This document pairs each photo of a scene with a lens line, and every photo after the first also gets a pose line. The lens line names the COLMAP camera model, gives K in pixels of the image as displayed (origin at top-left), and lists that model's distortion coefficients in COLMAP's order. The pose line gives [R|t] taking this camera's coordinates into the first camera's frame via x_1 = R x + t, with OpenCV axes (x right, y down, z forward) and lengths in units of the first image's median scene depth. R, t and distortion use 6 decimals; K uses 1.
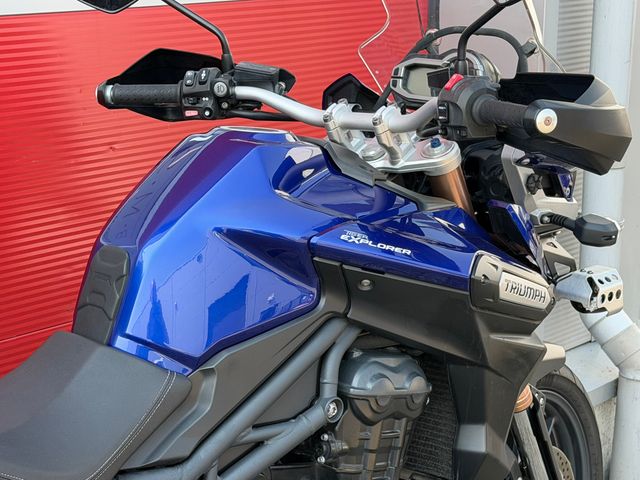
lens RADIAL K [[1351.3, 0, 321.1], [0, 1351.3, 240.6], [0, 0, 1]] dist [0.146238, 0.000000]
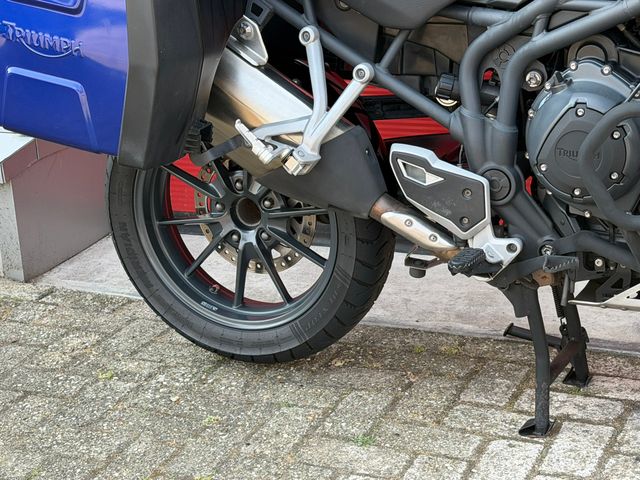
lens RADIAL K [[1351.3, 0, 330.7], [0, 1351.3, 256.9], [0, 0, 1]] dist [0.146238, 0.000000]
pose [[0.331765, 0.295492, -0.895889, 0.935542], [-0.164374, 0.953256, 0.253543, 0.086936], [0.928931, 0.063144, 0.364828, 0.387660]]
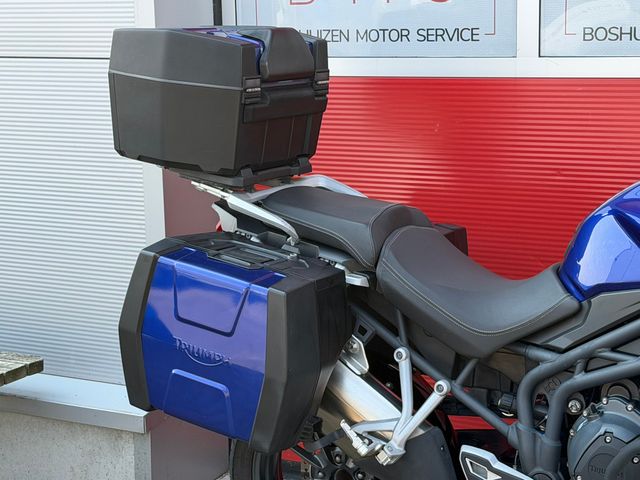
lens RADIAL K [[1351.3, 0, 322.5], [0, 1351.3, 251.5], [0, 0, 1]] dist [0.146238, 0.000000]
pose [[0.252522, 0.178531, -0.950978, 1.228543], [-0.211874, 0.969181, 0.125688, -0.084899], [0.944109, 0.169749, 0.282566, 0.250209]]
